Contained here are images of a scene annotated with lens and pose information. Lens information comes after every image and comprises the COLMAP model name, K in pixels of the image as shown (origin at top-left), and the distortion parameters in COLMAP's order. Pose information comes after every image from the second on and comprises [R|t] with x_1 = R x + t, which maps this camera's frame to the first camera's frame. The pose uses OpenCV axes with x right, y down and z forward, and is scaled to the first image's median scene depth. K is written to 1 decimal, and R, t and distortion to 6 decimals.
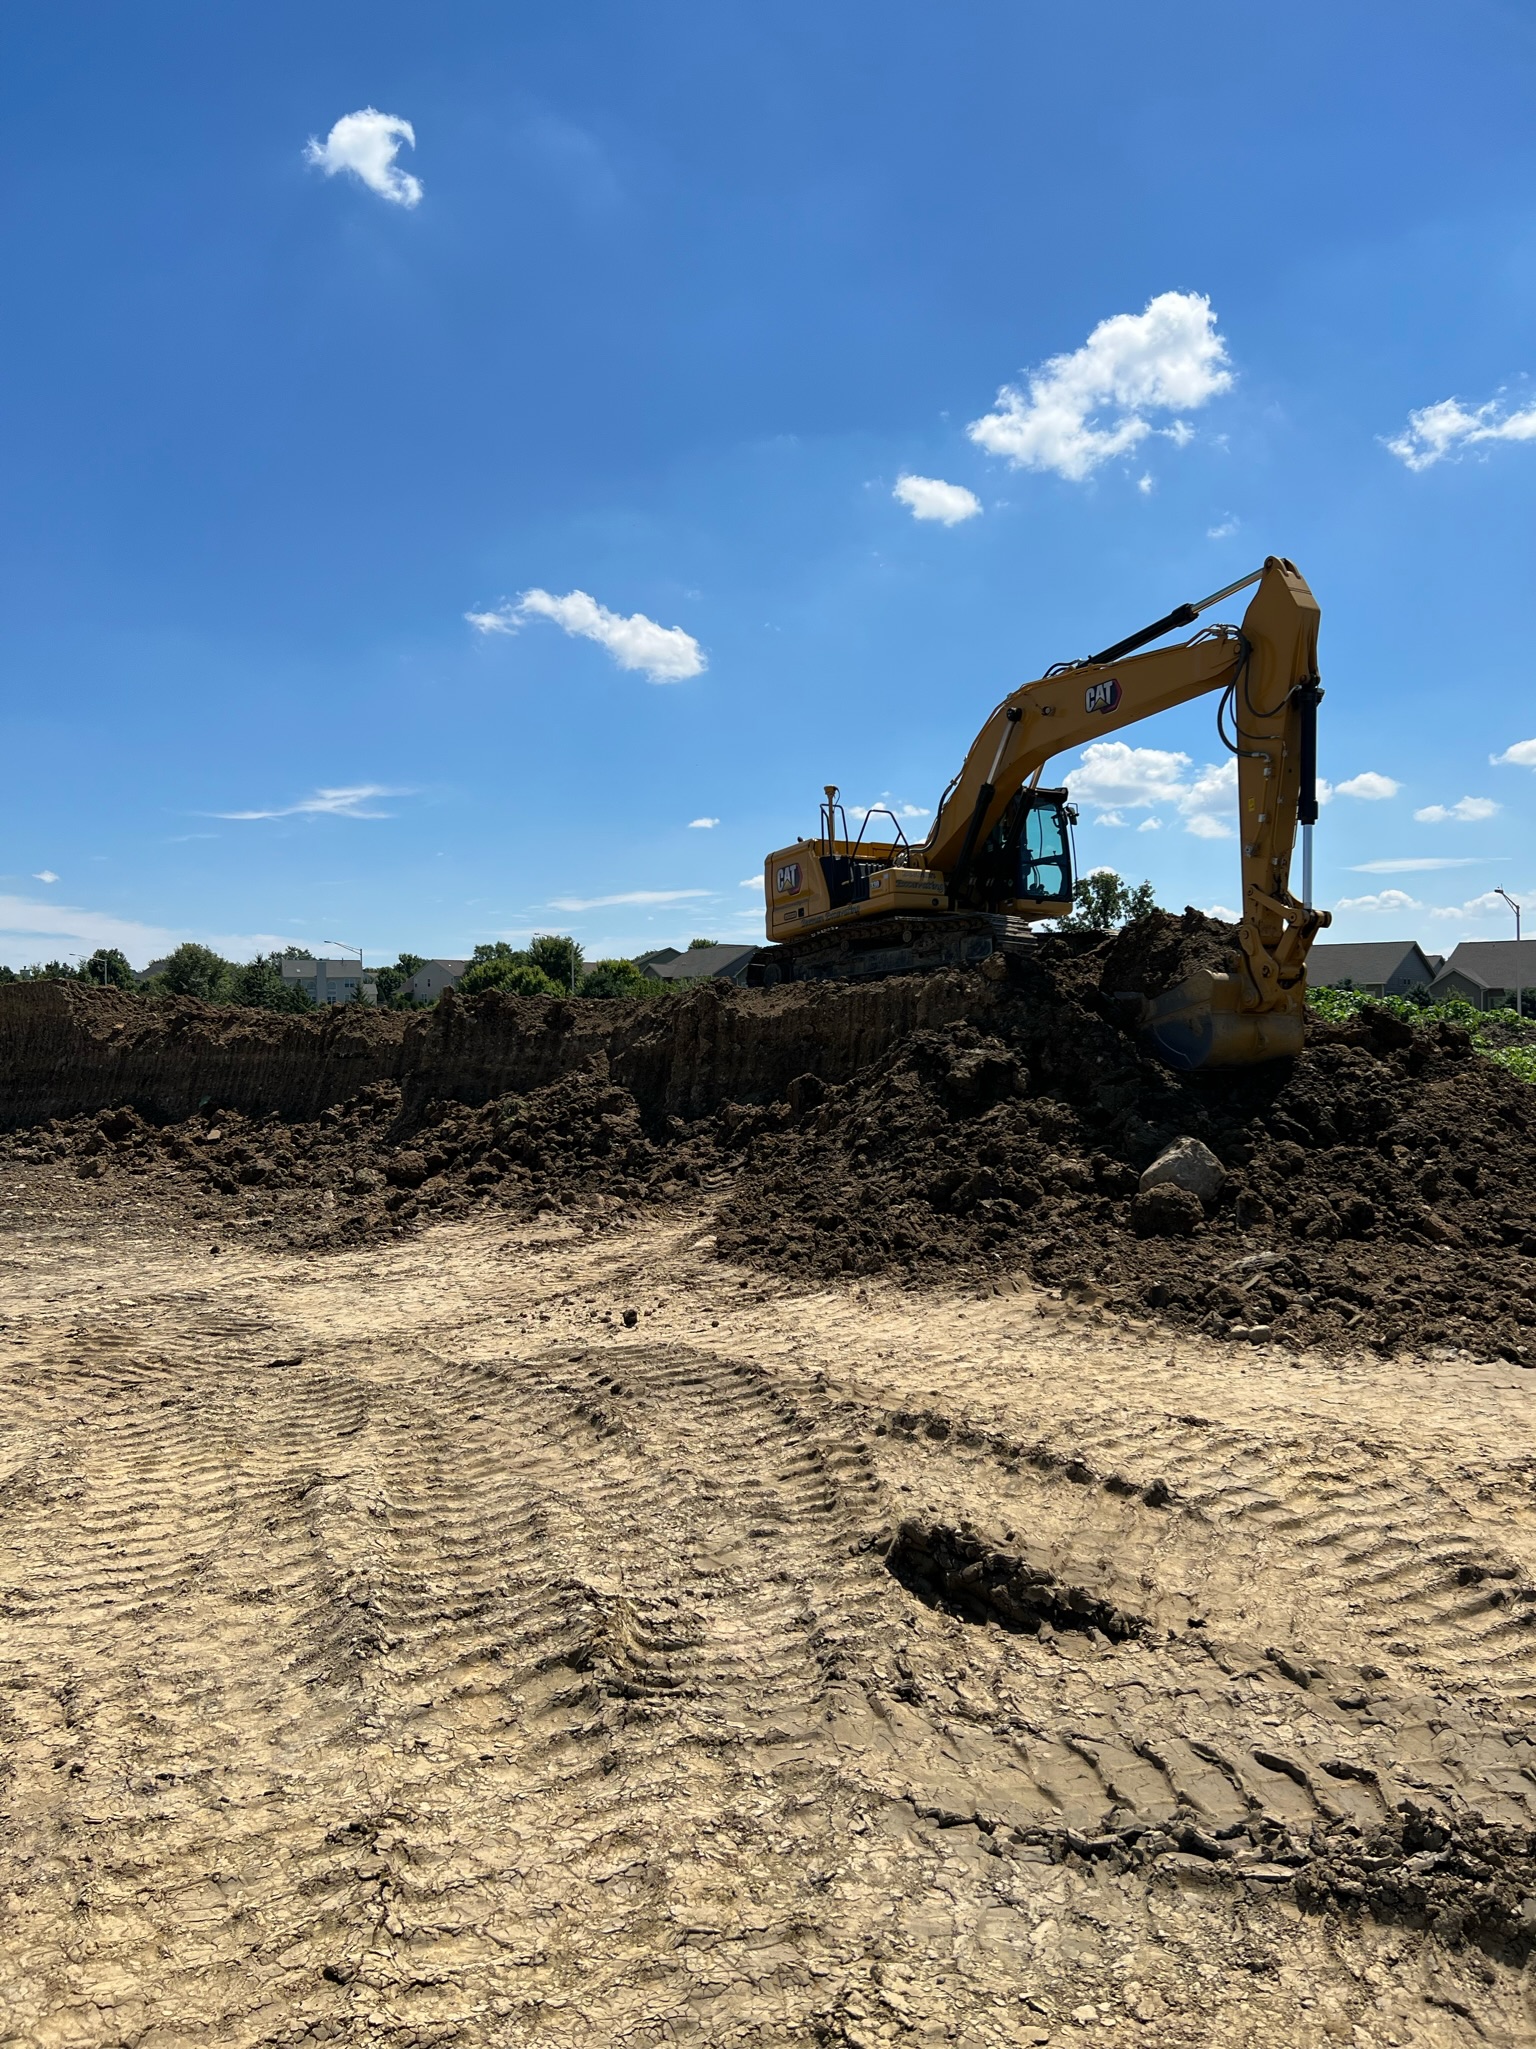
lens RADIAL K [[1539.0, 0, 774.8], [0, 1539.0, 1046.7], [0, 0, 1]] dist [0.072967, -0.153879]
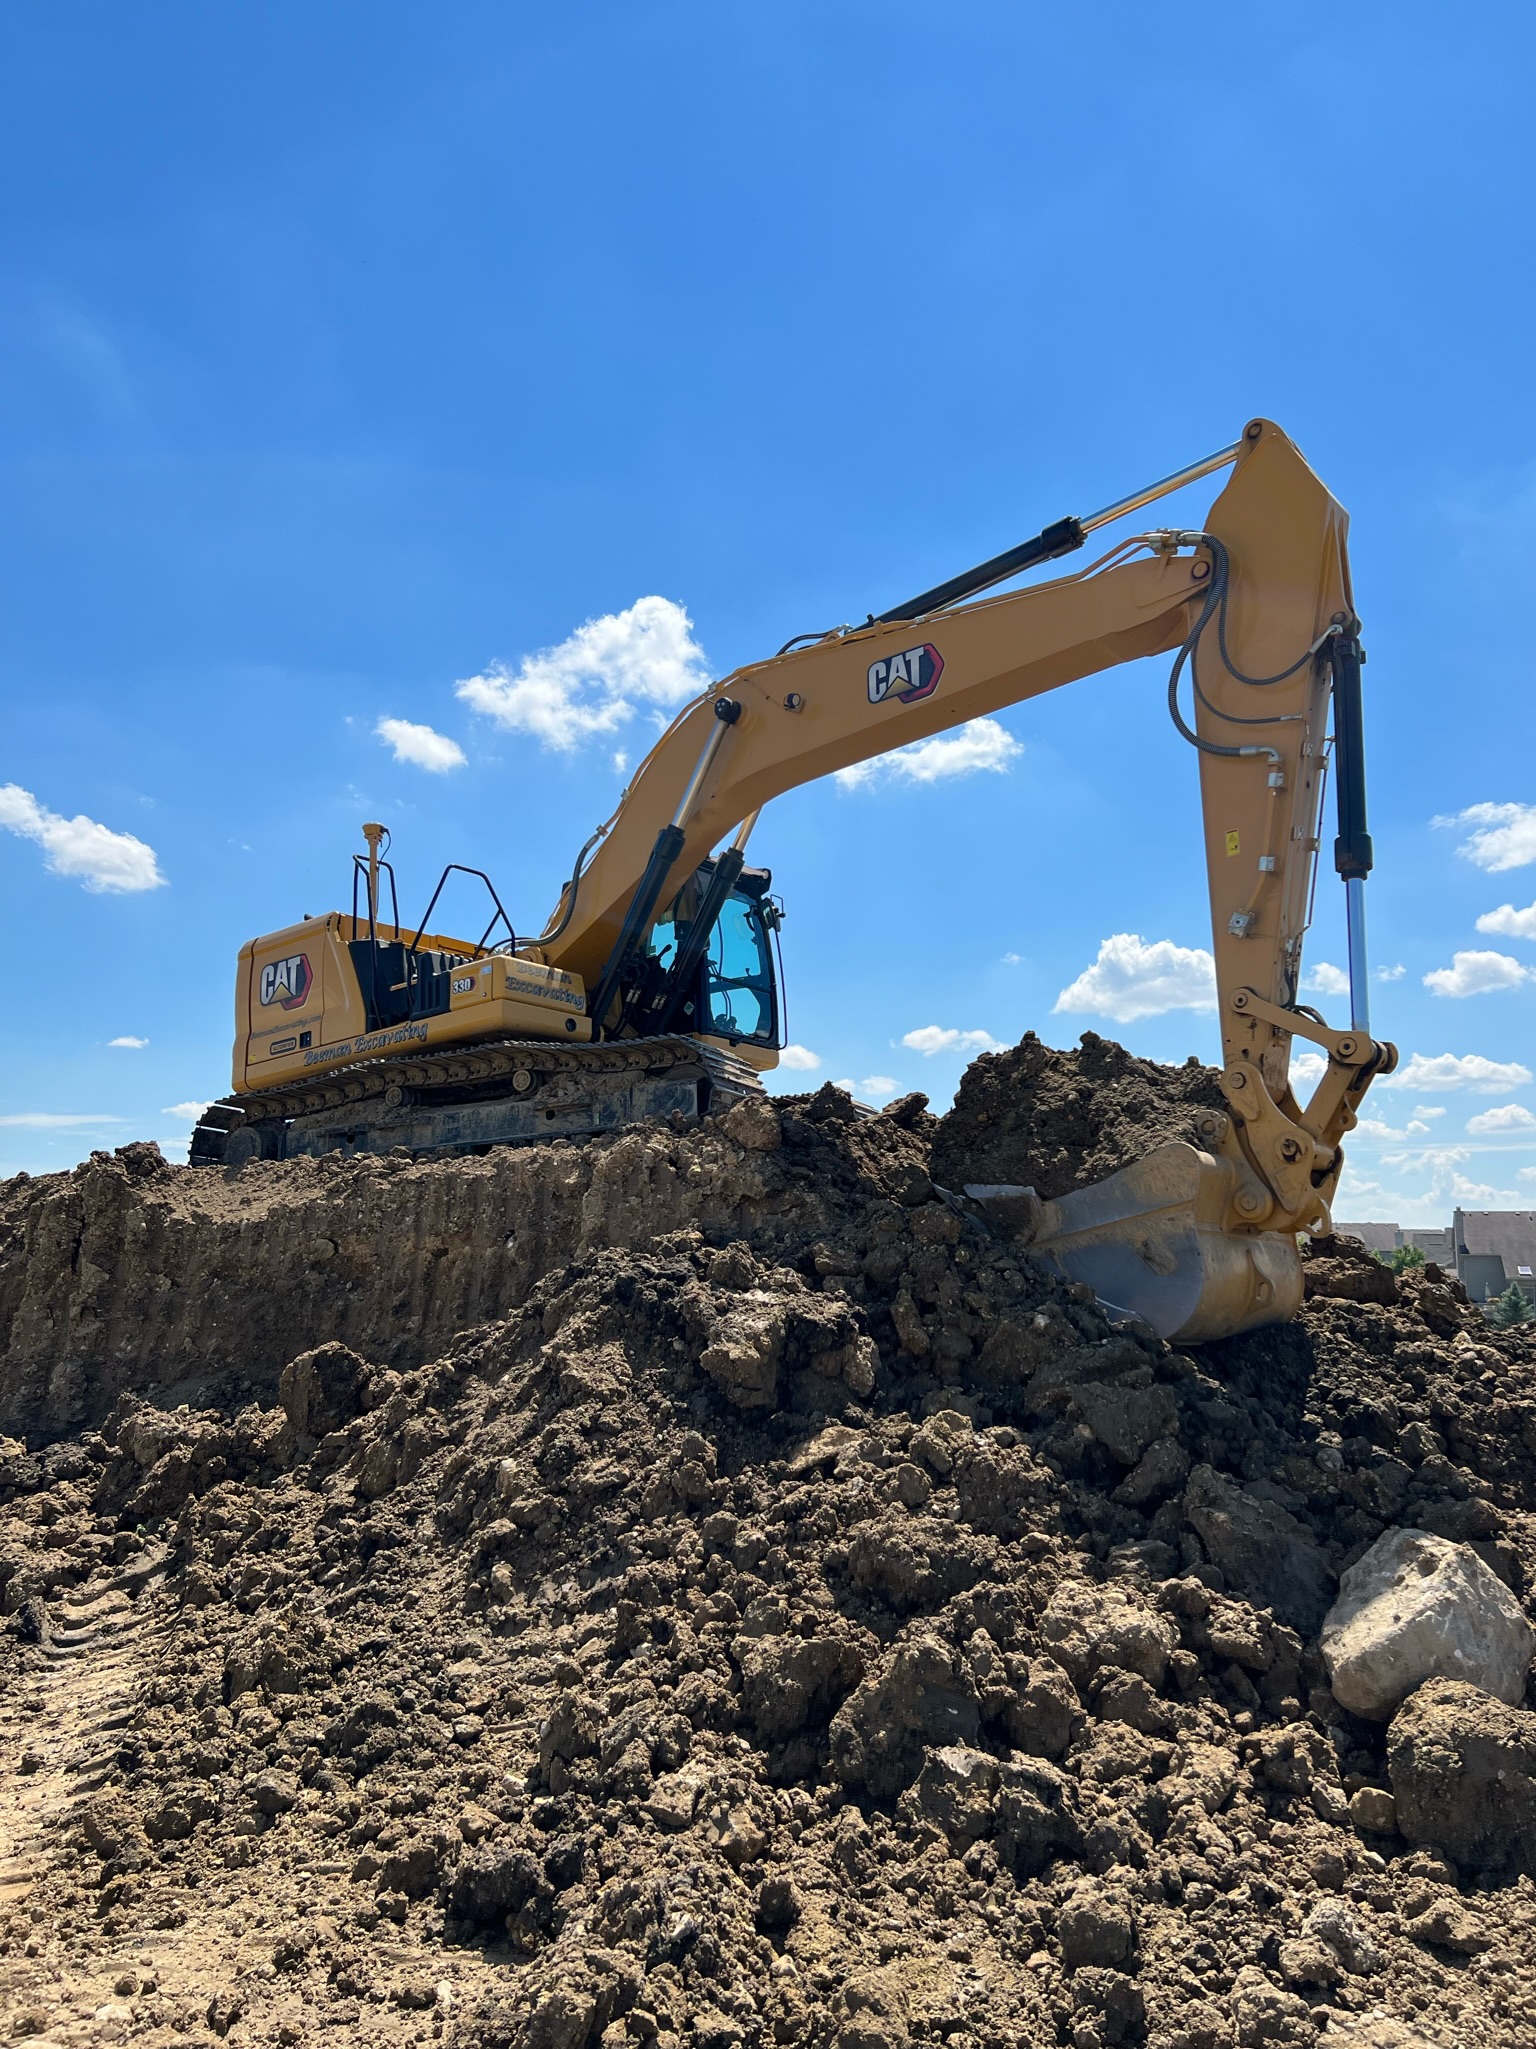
lens RADIAL K [[1539.0, 0, 774.8], [0, 1539.0, 1046.7], [0, 0, 1]] dist [0.072967, -0.153879]
pose [[0.936379, 0.073650, 0.343176, -0.020401], [-0.017854, 0.986466, -0.162994, 0.003750], [-0.350535, 0.146497, 0.925021, 0.548021]]
